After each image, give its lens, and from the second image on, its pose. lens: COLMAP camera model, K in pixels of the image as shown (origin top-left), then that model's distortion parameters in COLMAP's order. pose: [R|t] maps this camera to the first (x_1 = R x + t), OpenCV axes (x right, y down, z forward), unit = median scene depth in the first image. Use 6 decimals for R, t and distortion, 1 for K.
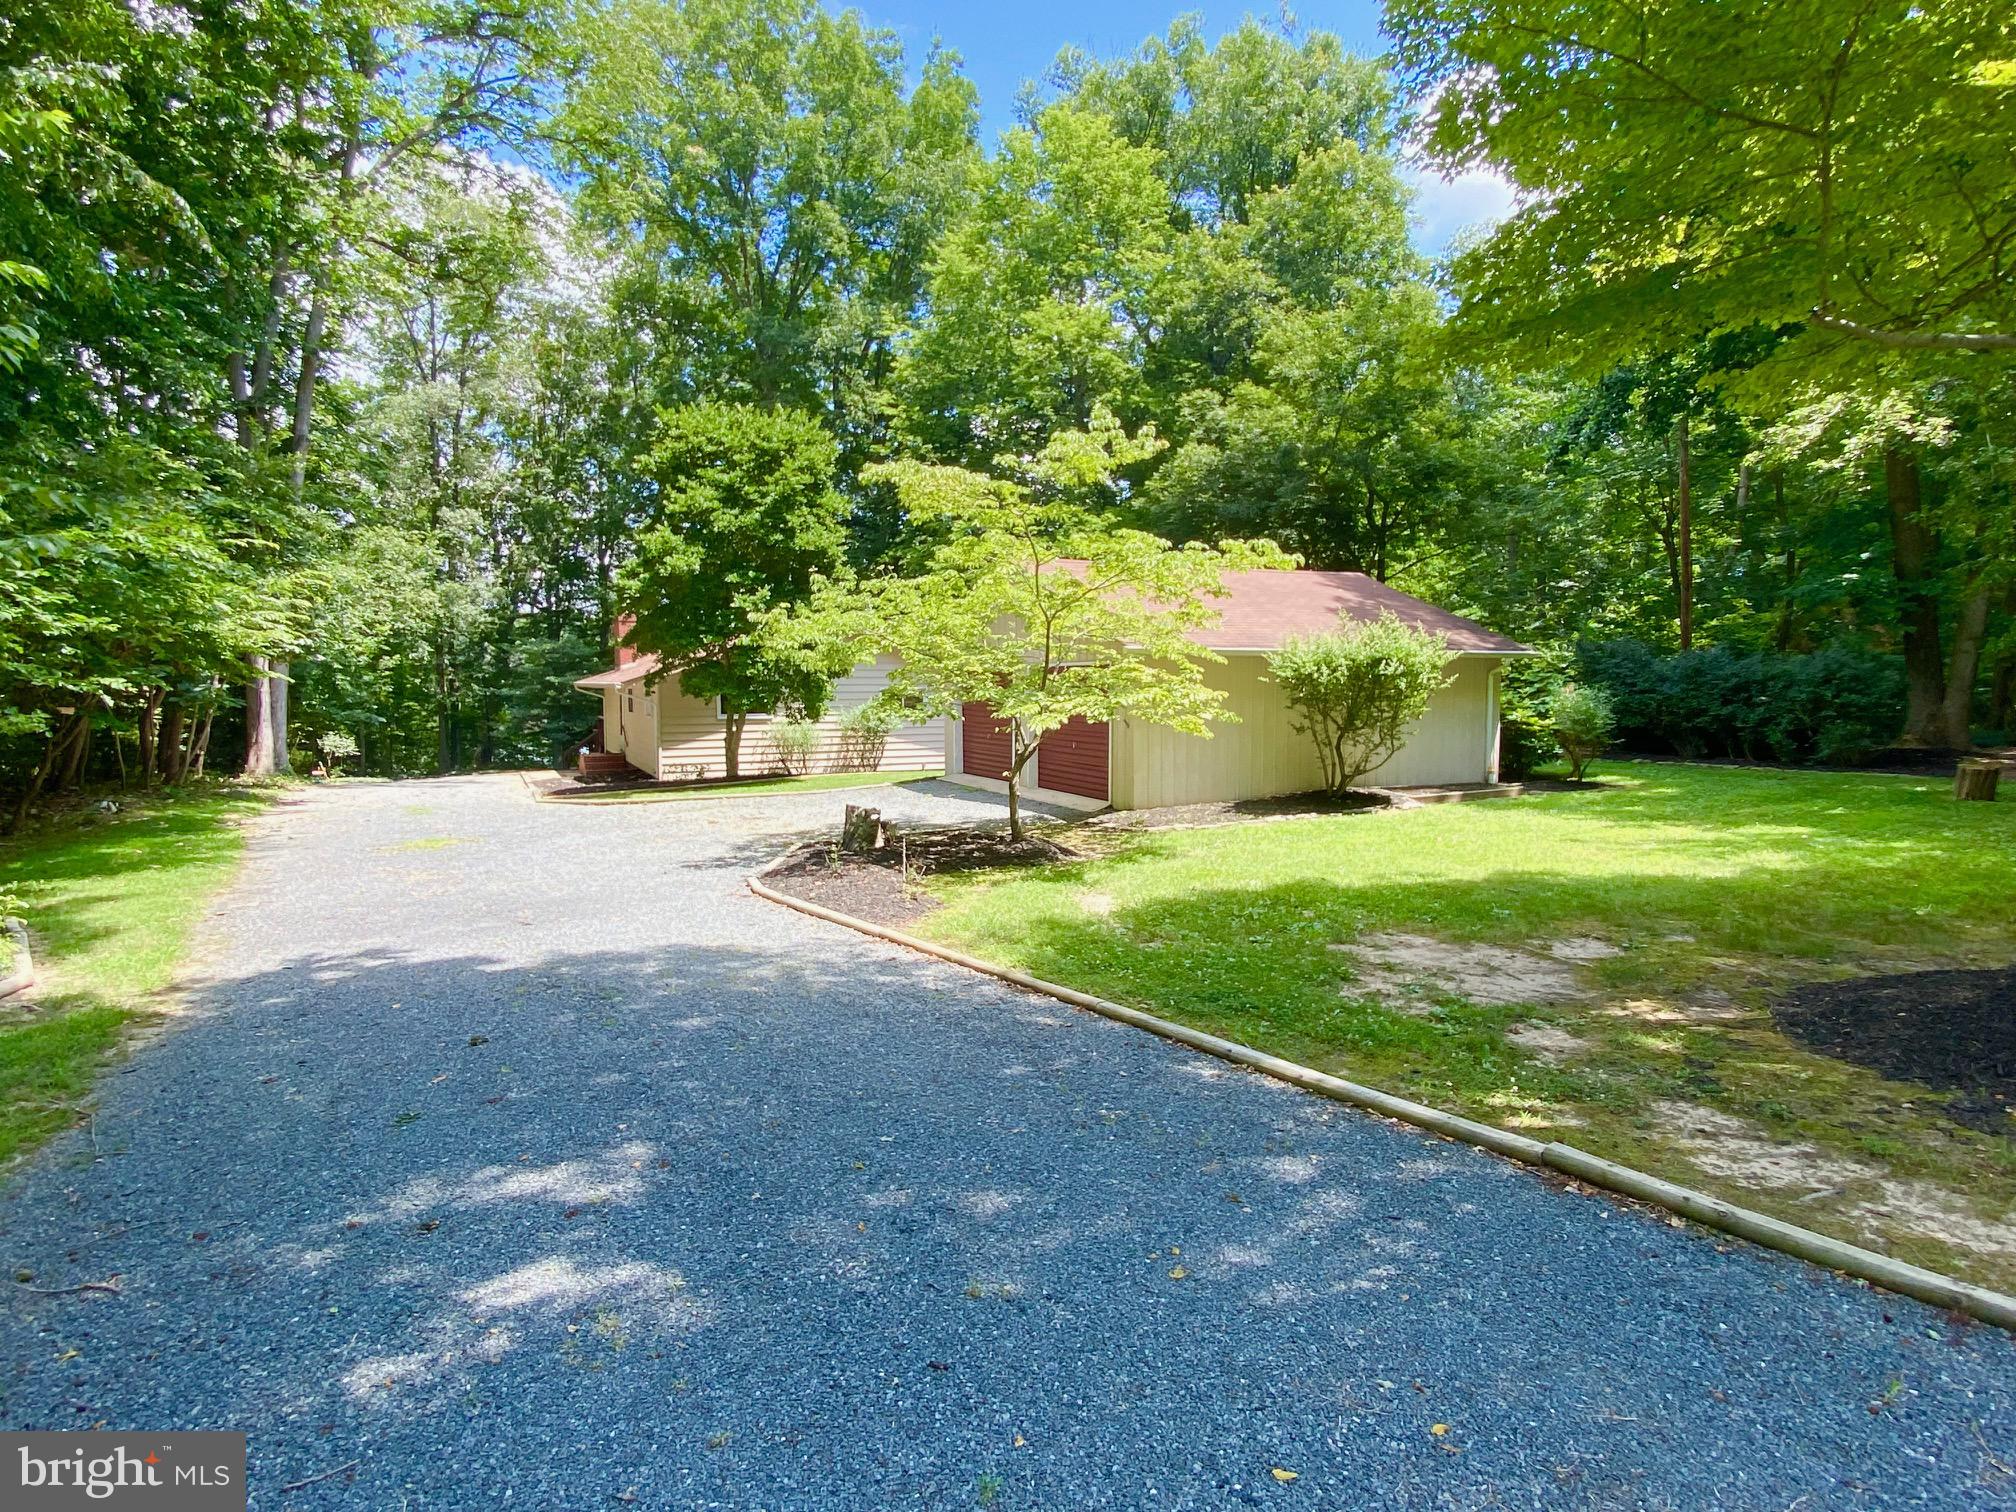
lens RADIAL K [[1057.2, 0, 1008.3], [0, 1057.2, 755.8], [0, 0, 1]] dist [-0.000016, -0.000002]
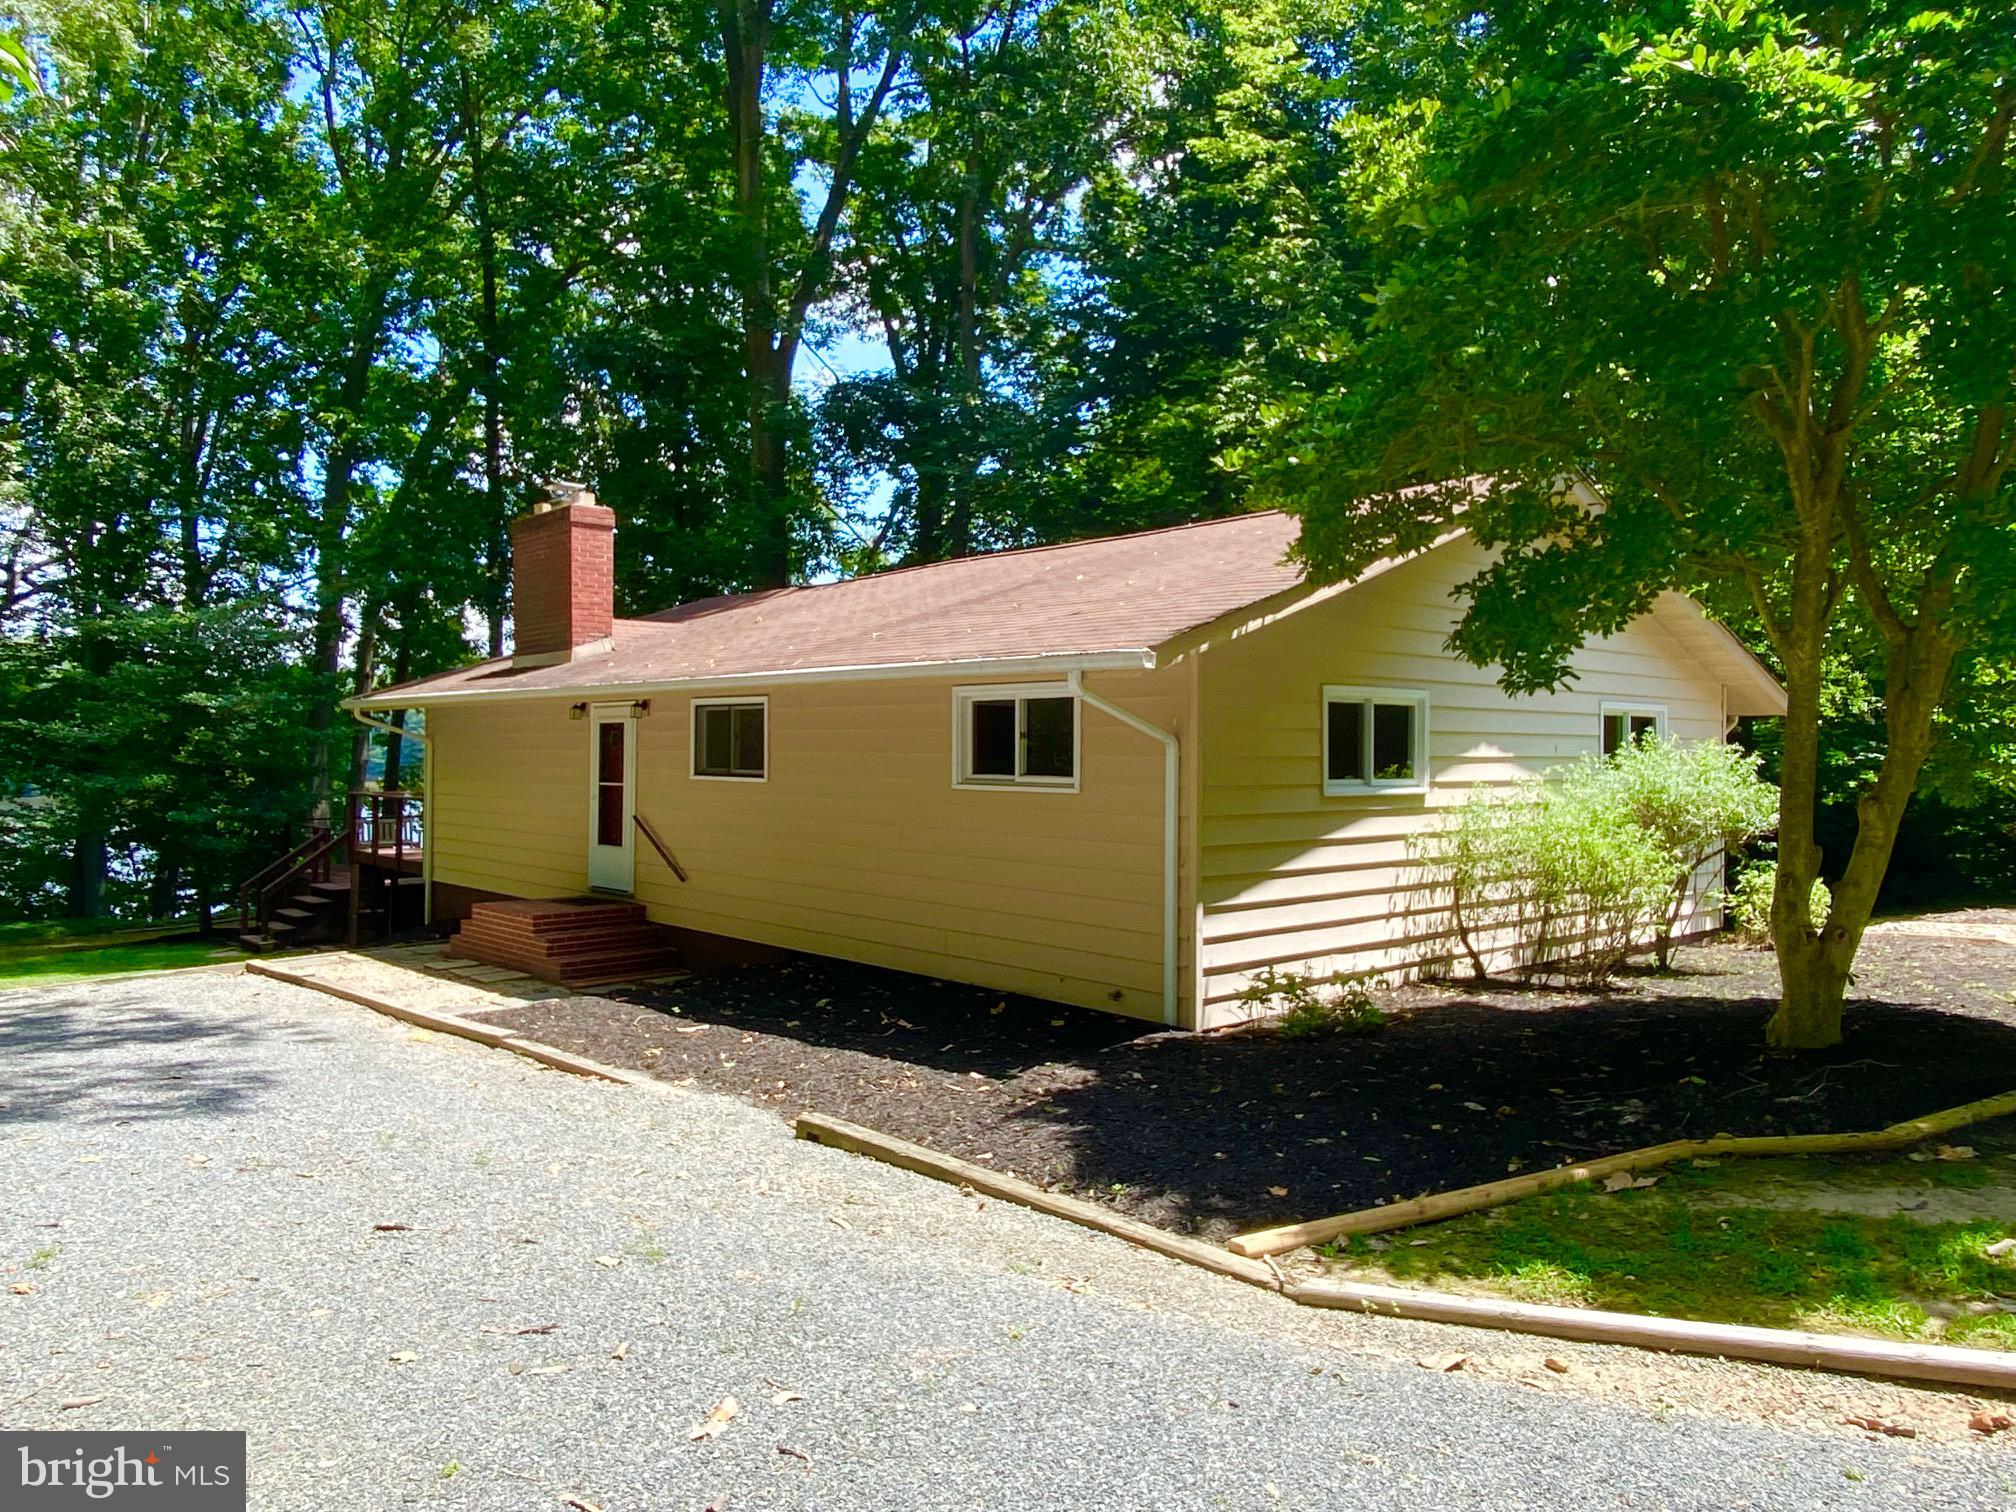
lens RADIAL K [[1368.7, 0, 1007.8], [0, 1368.7, 756.9], [0, 0, 1]] dist [0.001396, 0.000169]
pose [[0.962078, 0.011999, 0.272509, -0.445699], [0.006562, 0.997725, -0.067098, -0.020719], [-0.272694, 0.066342, 0.959811, 0.659574]]
